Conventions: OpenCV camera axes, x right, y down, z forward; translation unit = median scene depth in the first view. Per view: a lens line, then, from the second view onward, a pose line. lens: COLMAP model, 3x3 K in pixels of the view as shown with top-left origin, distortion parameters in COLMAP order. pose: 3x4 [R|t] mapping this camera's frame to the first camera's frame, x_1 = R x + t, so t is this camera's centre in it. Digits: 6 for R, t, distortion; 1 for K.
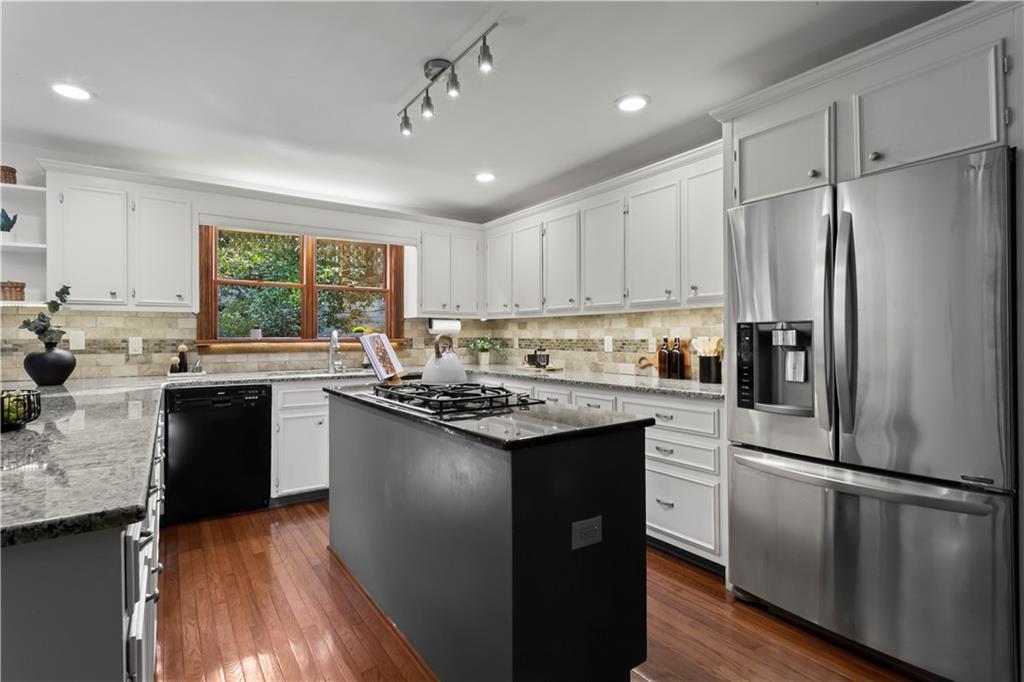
lens RADIAL K [[496.1, 0, 503.6], [0, 496.1, 332.2], [0, 0, 1]] dist [0.005627, -0.000181]
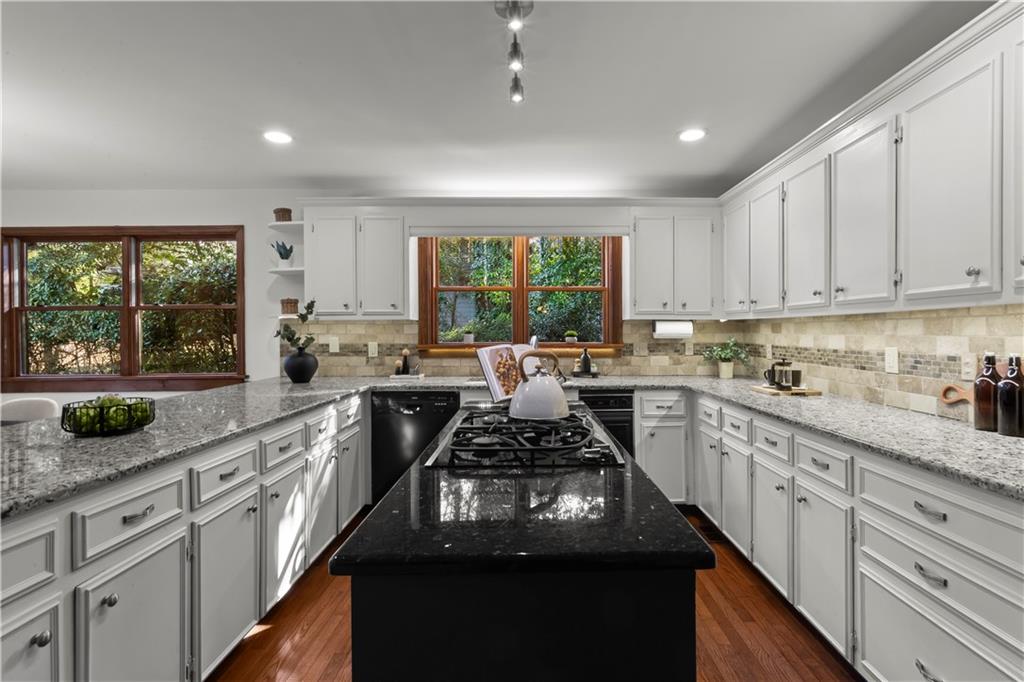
lens RADIAL K [[496.1, 0, 531.9], [0, 496.1, 335.9], [0, 0, 1]] dist [0.005627, -0.000181]
pose [[0.830590, 0.004968, -0.556863, 0.189063], [0.004748, 0.999861, 0.016001, -0.019434], [0.556864, -0.015934, 0.830451, 0.236457]]
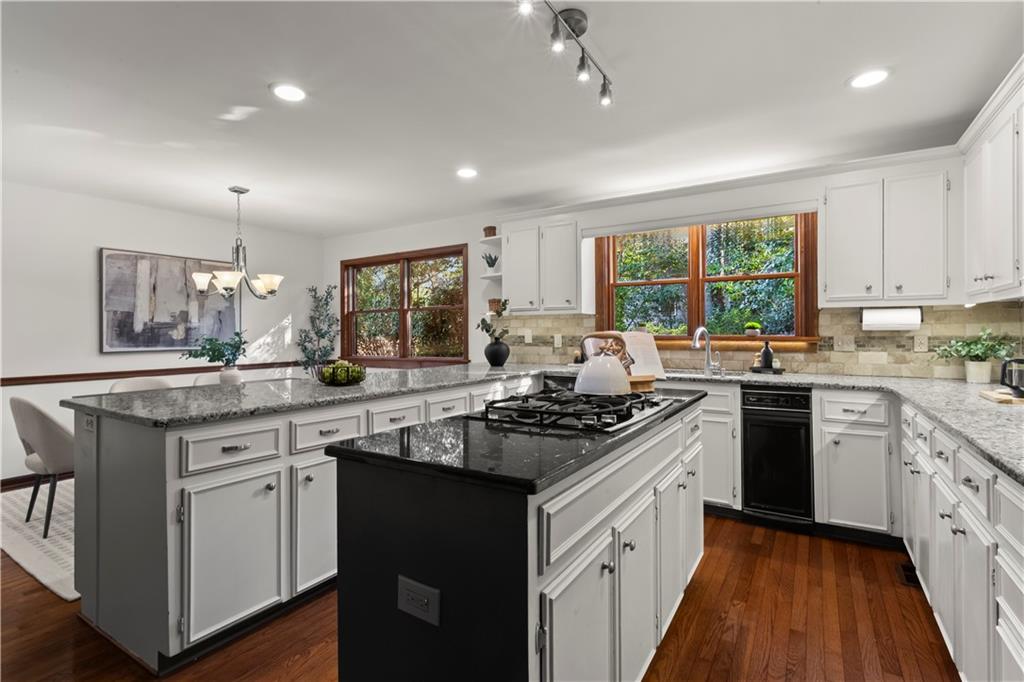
lens RADIAL K [[496.1, 0, 510.2], [0, 496.1, 333.9], [0, 0, 1]] dist [0.005627, -0.000181]
pose [[0.394117, 0.002006, -0.919058, 0.378115], [0.008819, 0.999943, 0.005964, 0.000179], [0.919018, -0.010456, 0.394077, 0.348375]]
